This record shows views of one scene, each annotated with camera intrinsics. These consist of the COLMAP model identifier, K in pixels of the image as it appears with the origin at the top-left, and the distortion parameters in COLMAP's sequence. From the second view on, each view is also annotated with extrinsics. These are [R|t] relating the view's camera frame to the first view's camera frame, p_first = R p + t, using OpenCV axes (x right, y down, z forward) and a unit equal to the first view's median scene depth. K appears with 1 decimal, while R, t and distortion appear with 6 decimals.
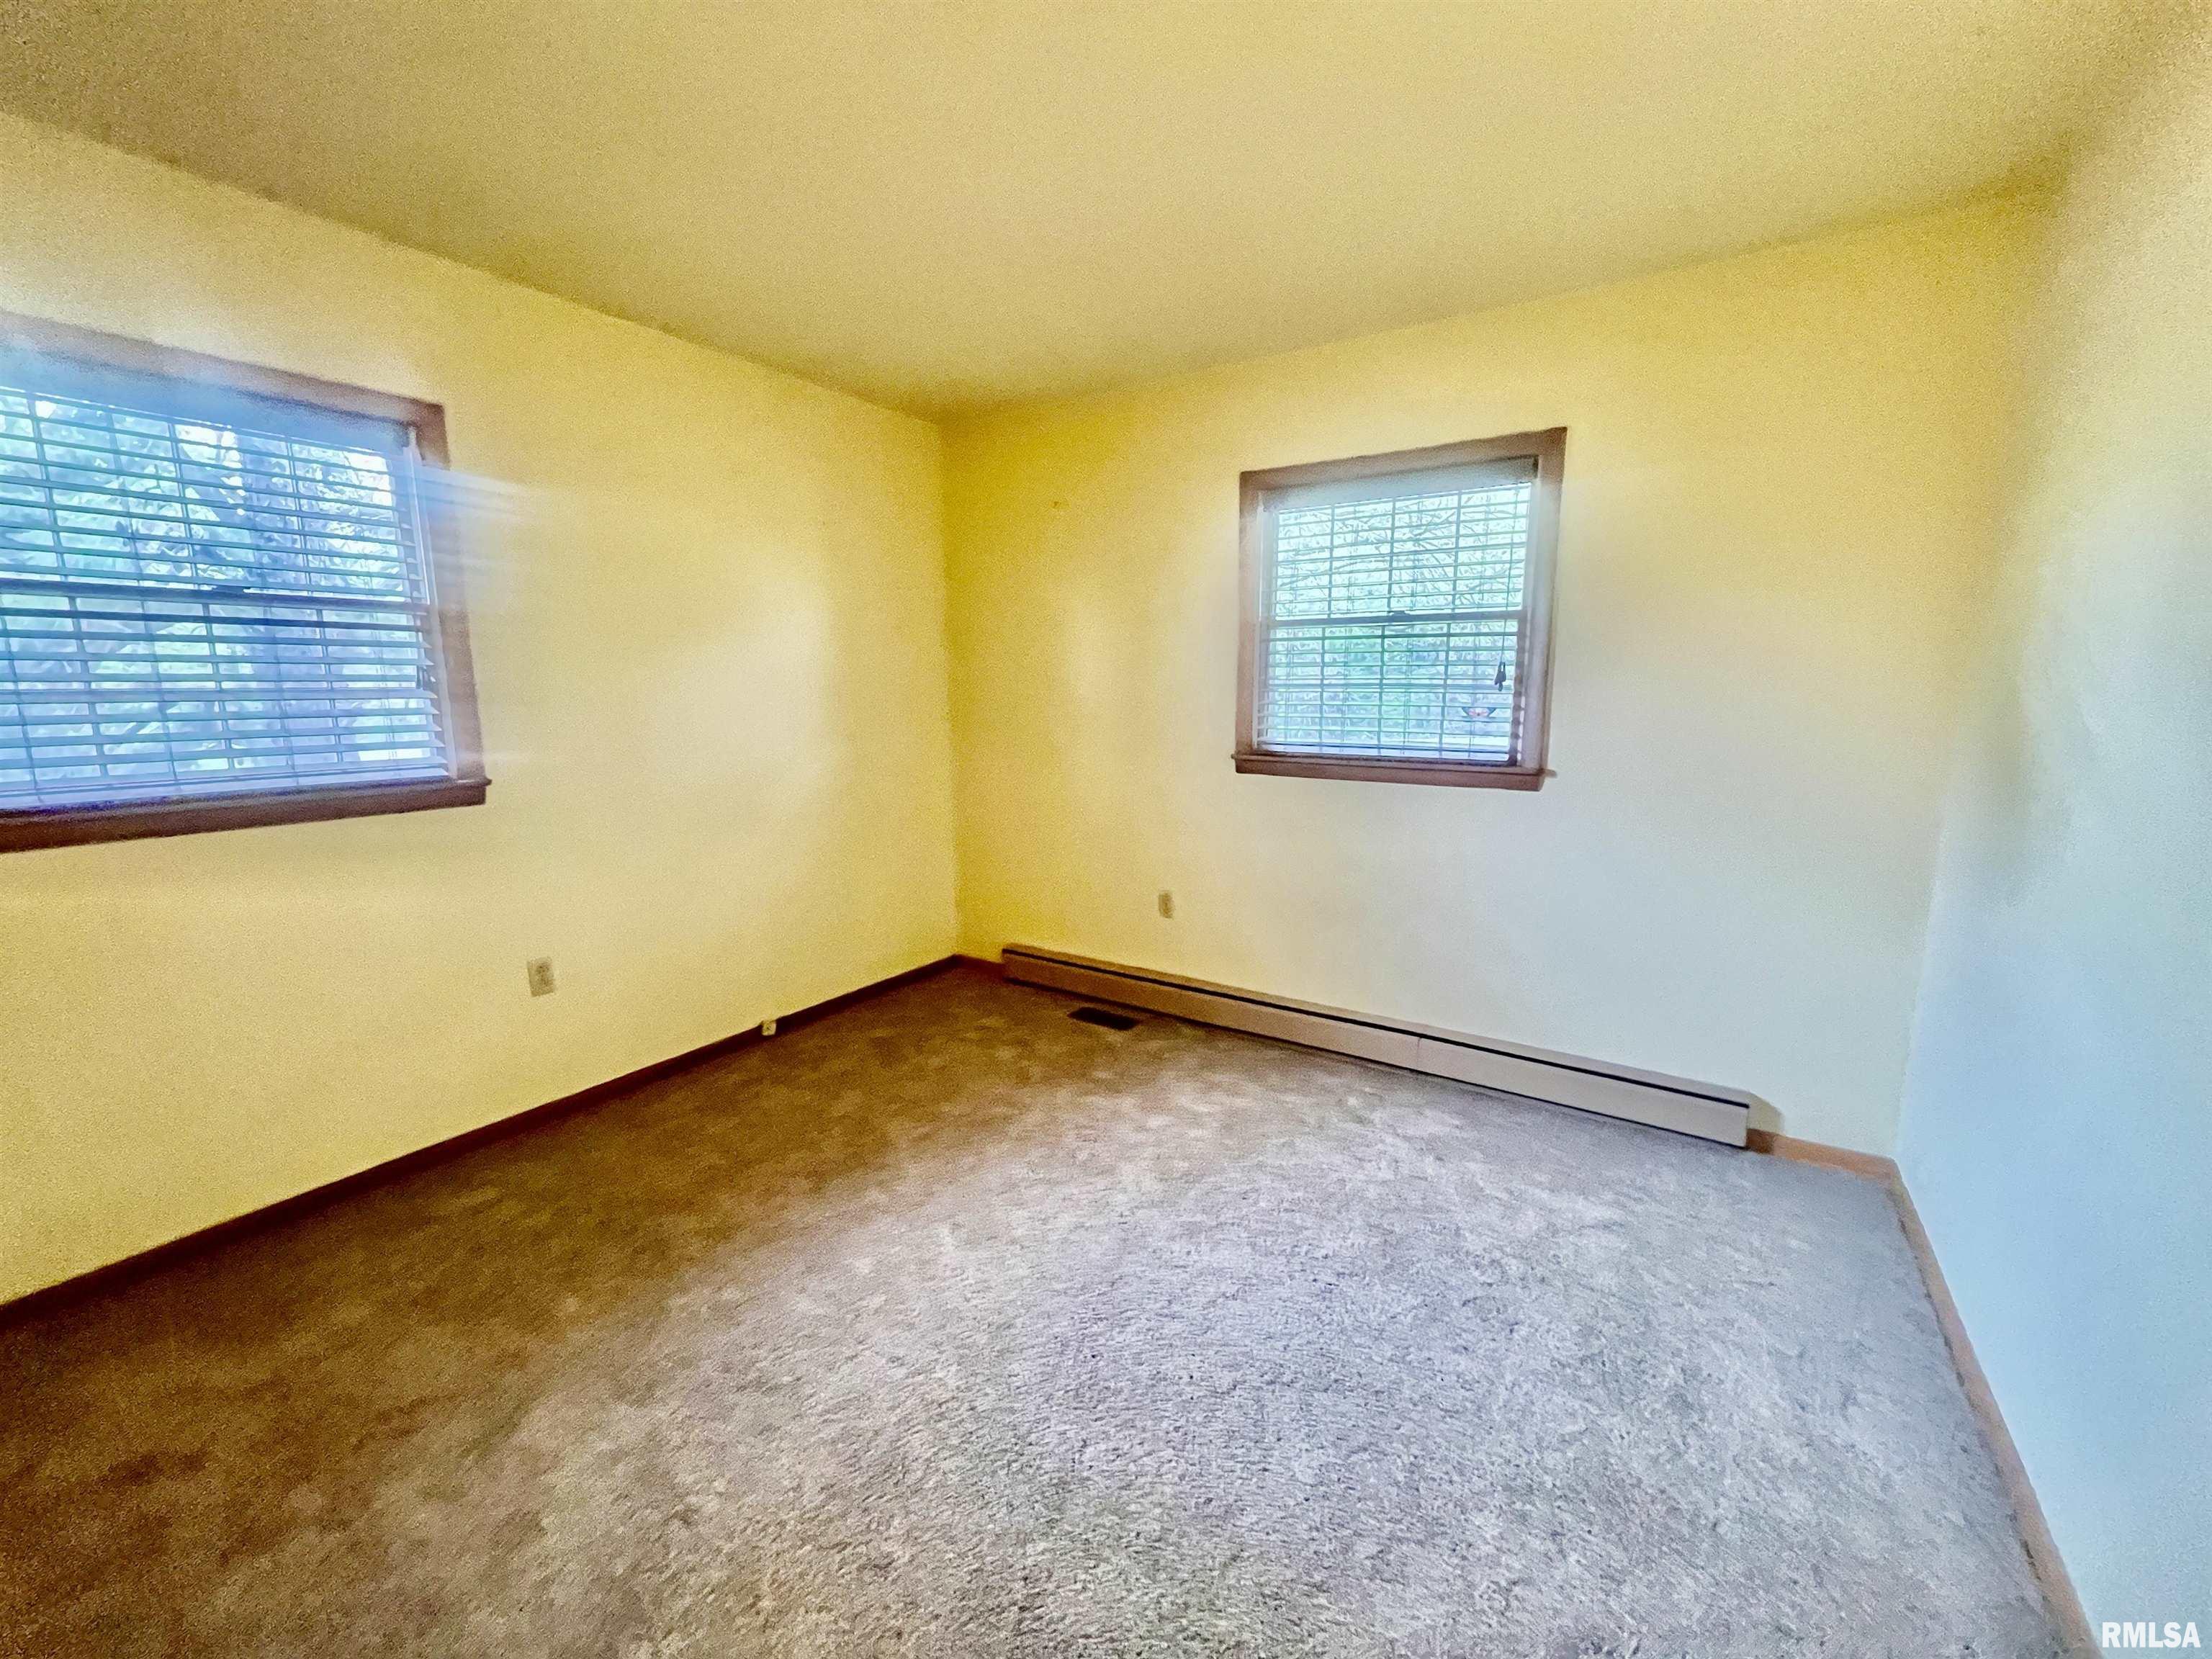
lens RADIAL K [[891.6, 0, 1100.1], [0, 891.6, 829.0], [0, 0, 1]] dist [-0.002573, -0.000093]
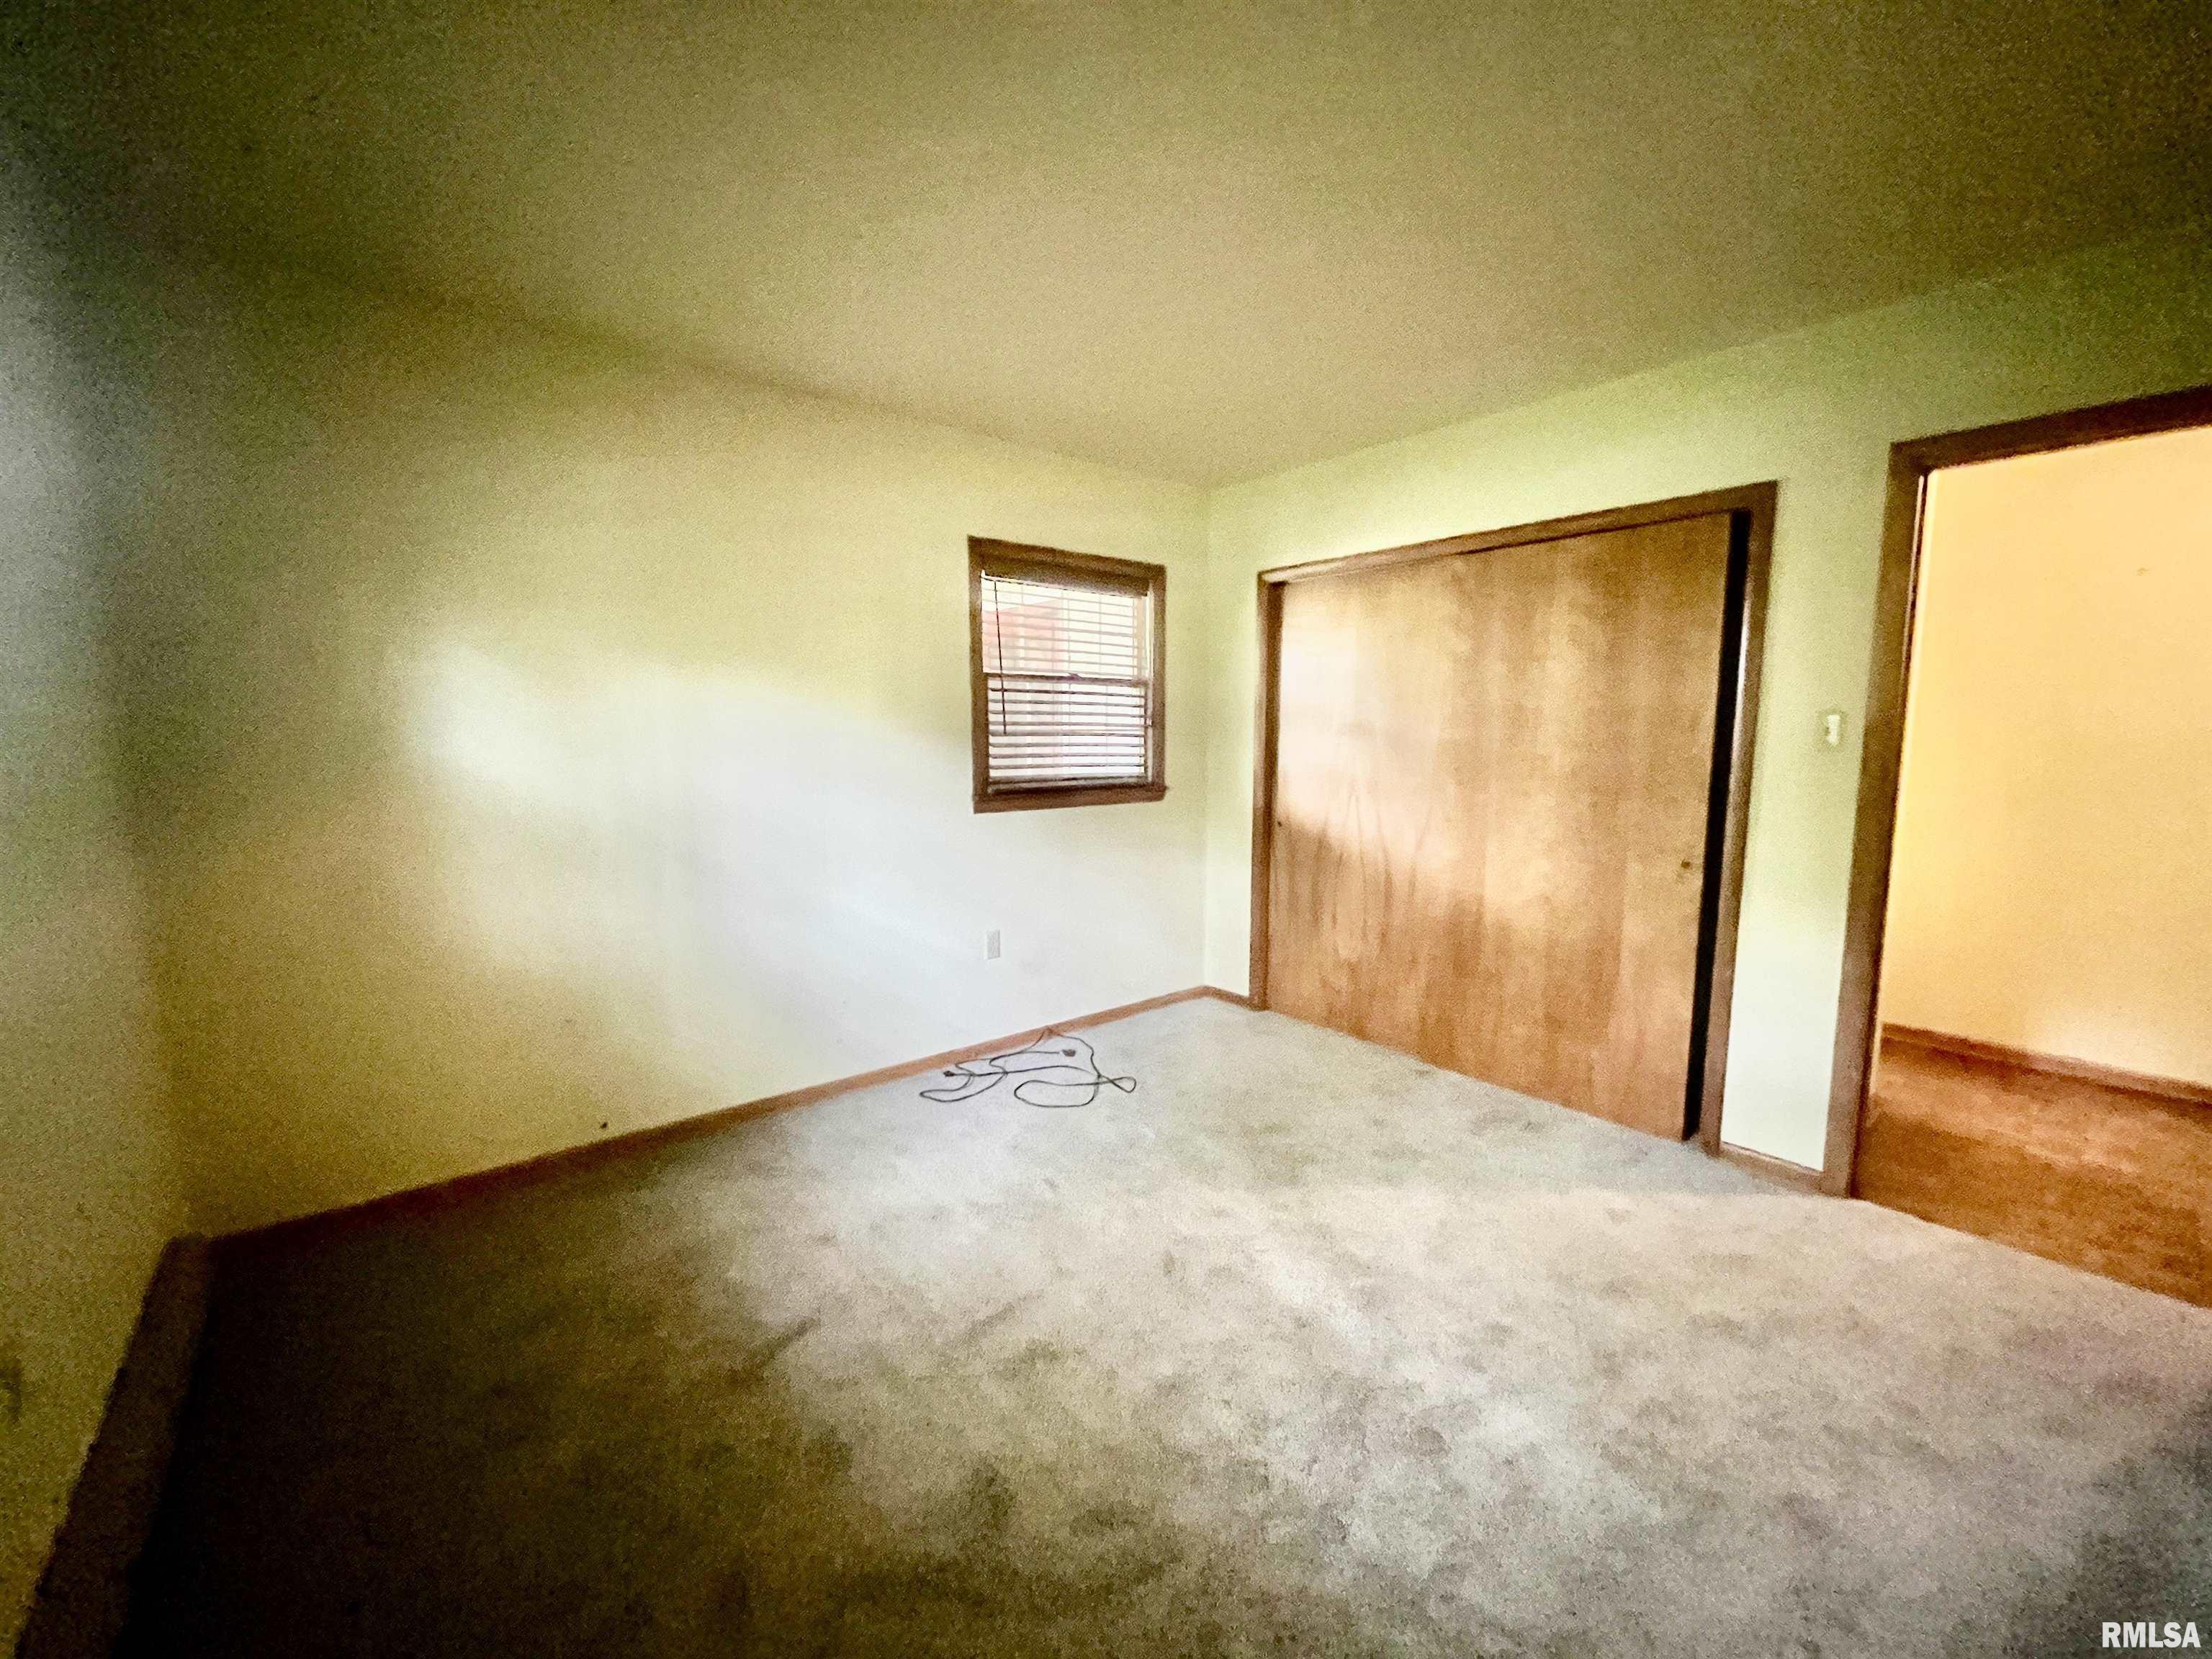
lens RADIAL K [[891.6, 0, 1100.1], [0, 891.6, 829.0], [0, 0, 1]] dist [-0.002573, -0.000093]
pose [[0.314274, -0.092677, 0.944798, -0.974570], [0.167404, 0.985038, 0.040939, -0.072794], [-0.934456, 0.145297, 0.325087, 0.616409]]
